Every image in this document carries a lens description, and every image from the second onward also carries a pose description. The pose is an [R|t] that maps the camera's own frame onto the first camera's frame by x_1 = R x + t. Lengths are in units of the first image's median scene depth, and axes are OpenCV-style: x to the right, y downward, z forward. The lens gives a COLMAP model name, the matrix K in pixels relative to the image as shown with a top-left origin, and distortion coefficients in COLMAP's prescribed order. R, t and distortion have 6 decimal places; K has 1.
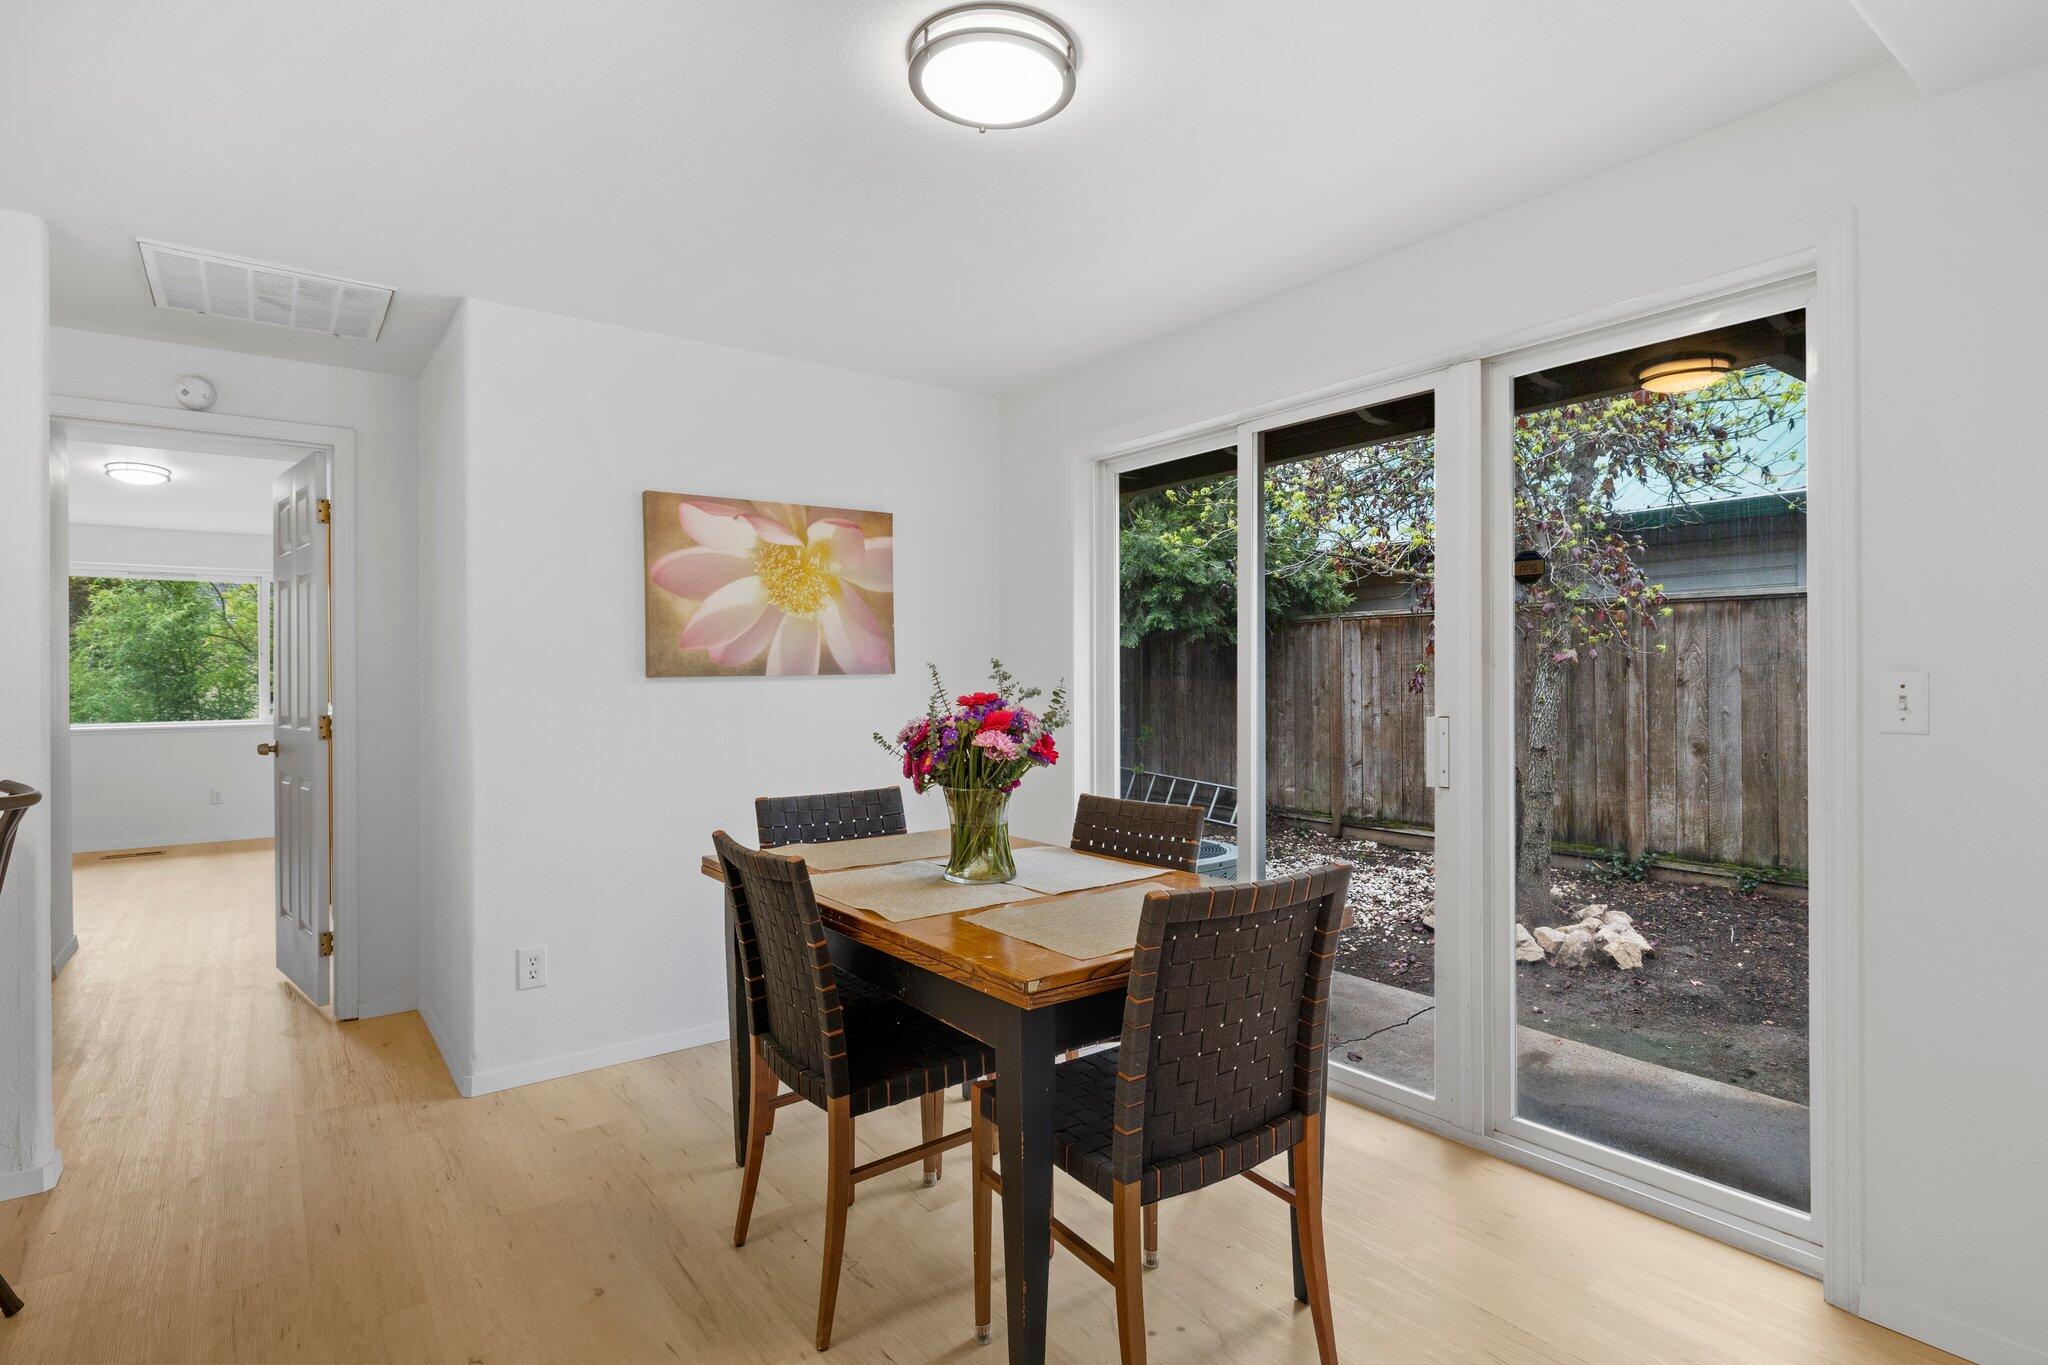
lens RADIAL K [[1026.3, 0, 1018.9], [0, 1026.3, 678.3], [0, 0, 1]] dist [-0.003717, -0.000993]
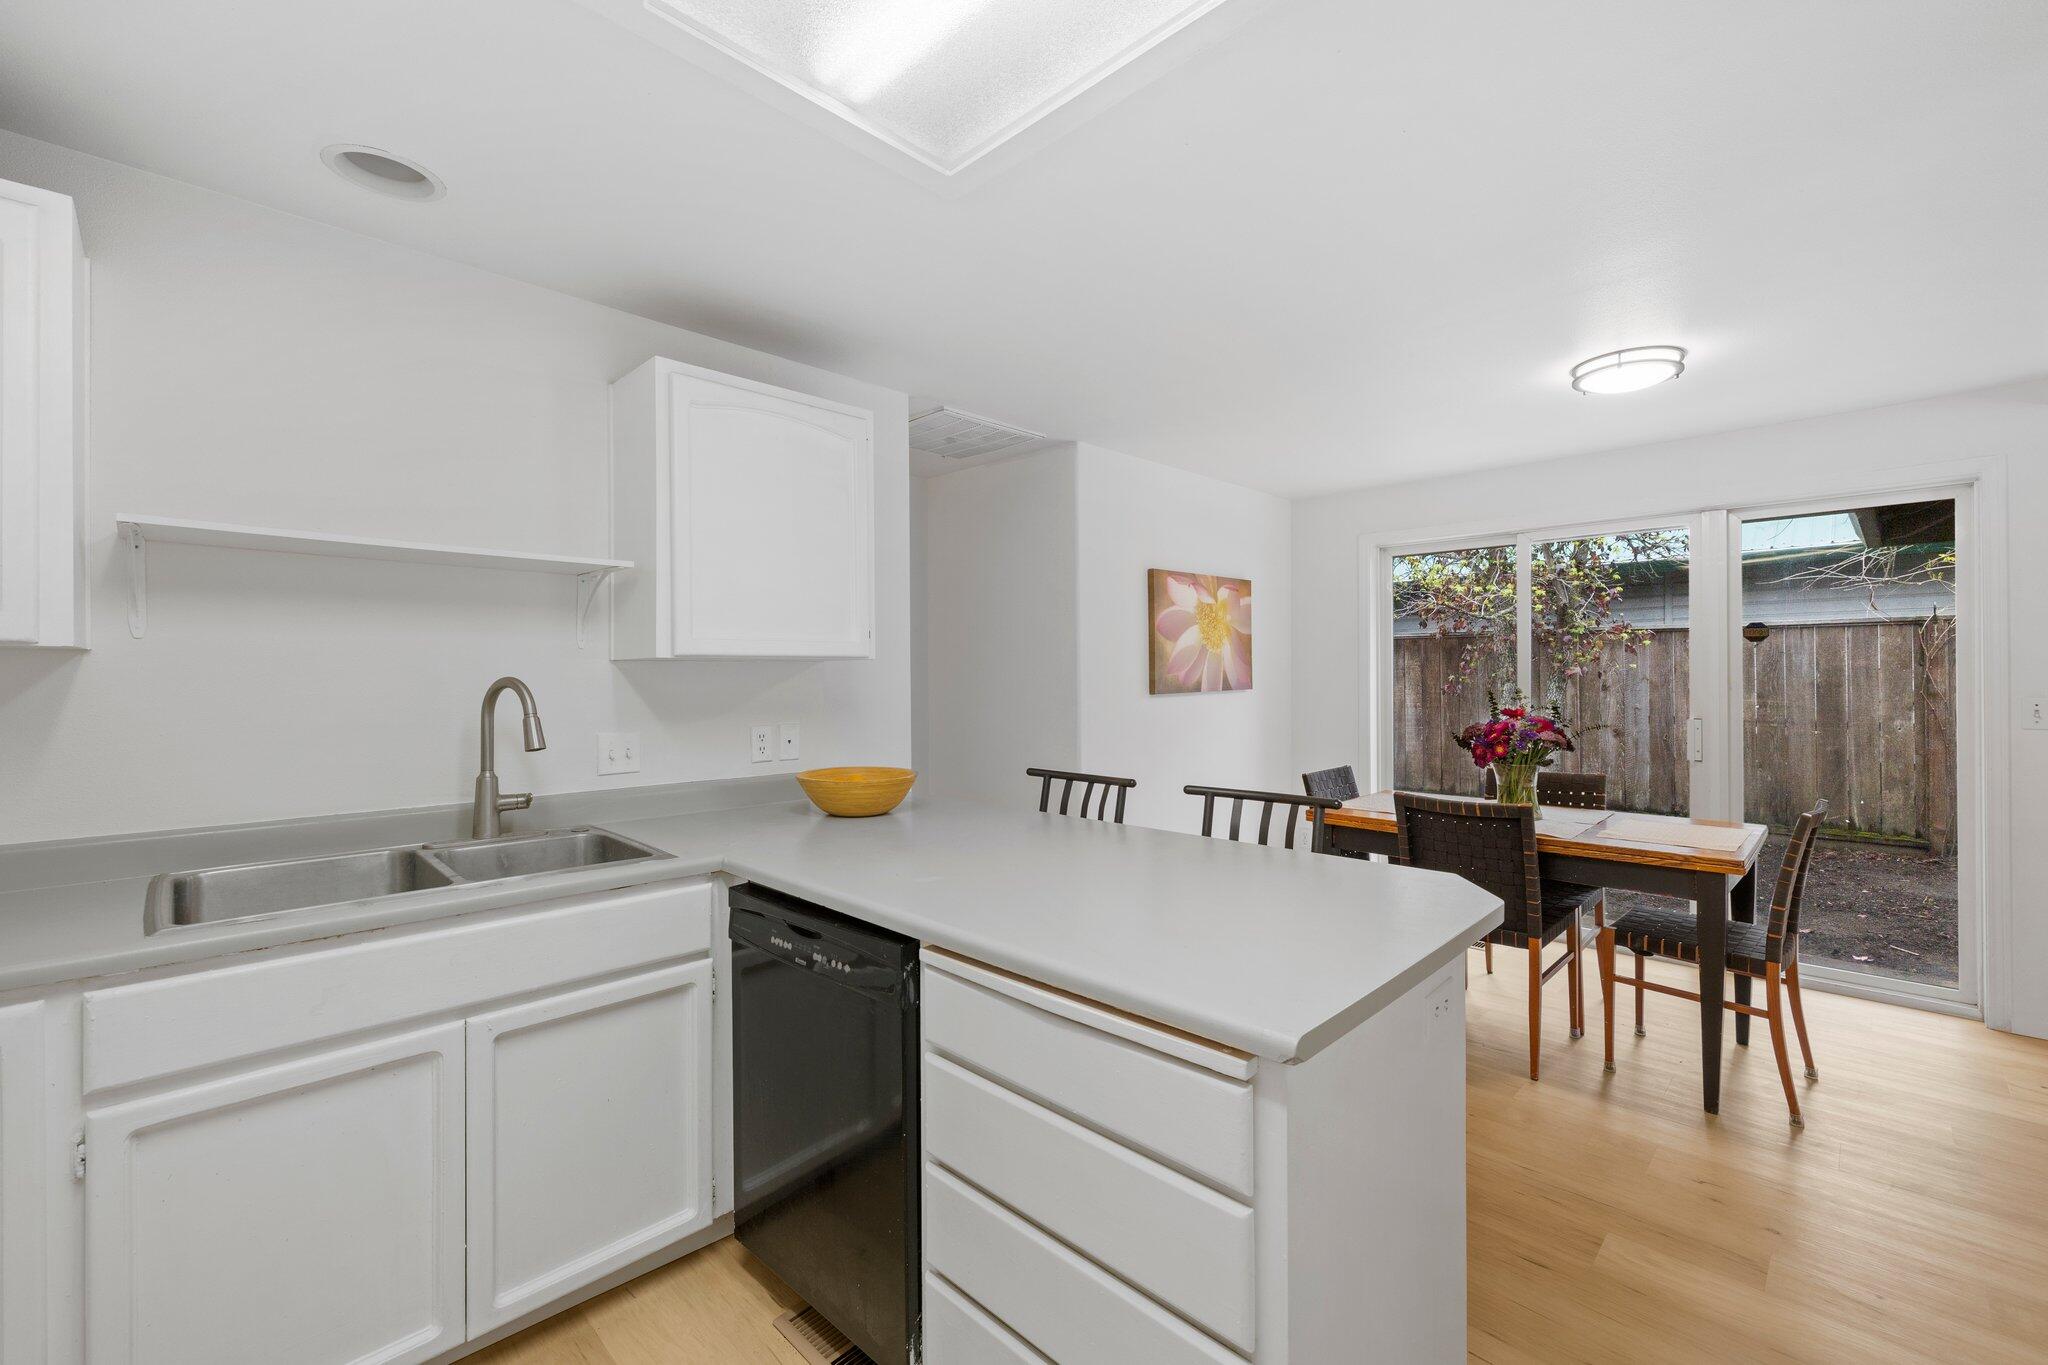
lens RADIAL K [[853.0, 0, 1024.7], [0, 853.0, 675.7], [0, 0, 1]] dist [0.000876, 0.000815]
pose [[0.990776, -0.000425, 0.135511, -0.647543], [0.000504, 1.000000, -0.000554, -0.024764], [-0.135510, 0.000617, 0.990776, -0.179972]]
